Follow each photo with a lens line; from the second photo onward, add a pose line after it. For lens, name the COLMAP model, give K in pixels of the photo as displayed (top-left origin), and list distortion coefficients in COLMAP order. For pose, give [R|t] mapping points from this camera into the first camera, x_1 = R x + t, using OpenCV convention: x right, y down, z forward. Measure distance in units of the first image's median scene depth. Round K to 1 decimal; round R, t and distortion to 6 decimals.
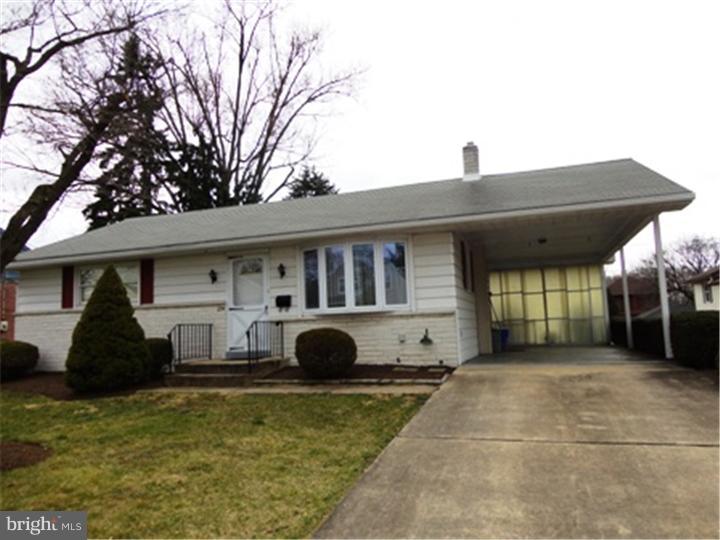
lens RADIAL K [[529.6, 0, 359.2], [0, 529.6, 271.3], [0, 0, 1]] dist [-0.005704, 0.008482]
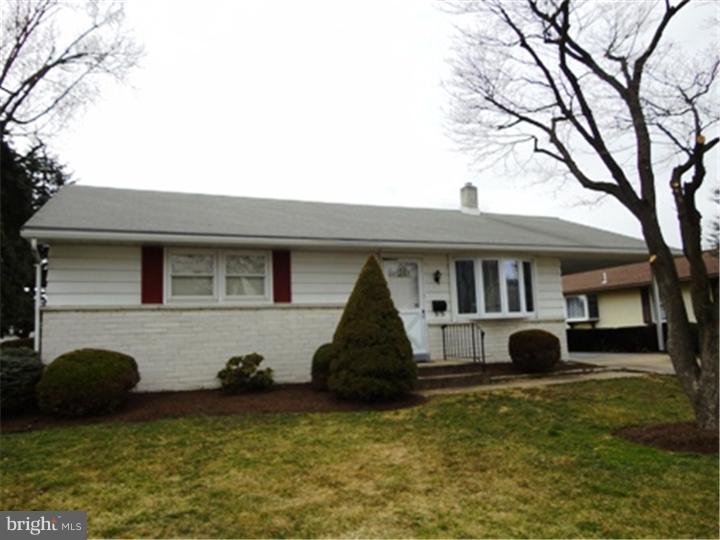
lens RADIAL K [[529.6, 0, 359.2], [0, 529.6, 271.3], [0, 0, 1]] dist [-0.005704, 0.008482]
pose [[0.745363, 0.085854, 0.661108, -0.958244], [-0.058442, 0.996270, -0.063490, 0.064007], [-0.664093, 0.008687, 0.747600, 0.320028]]
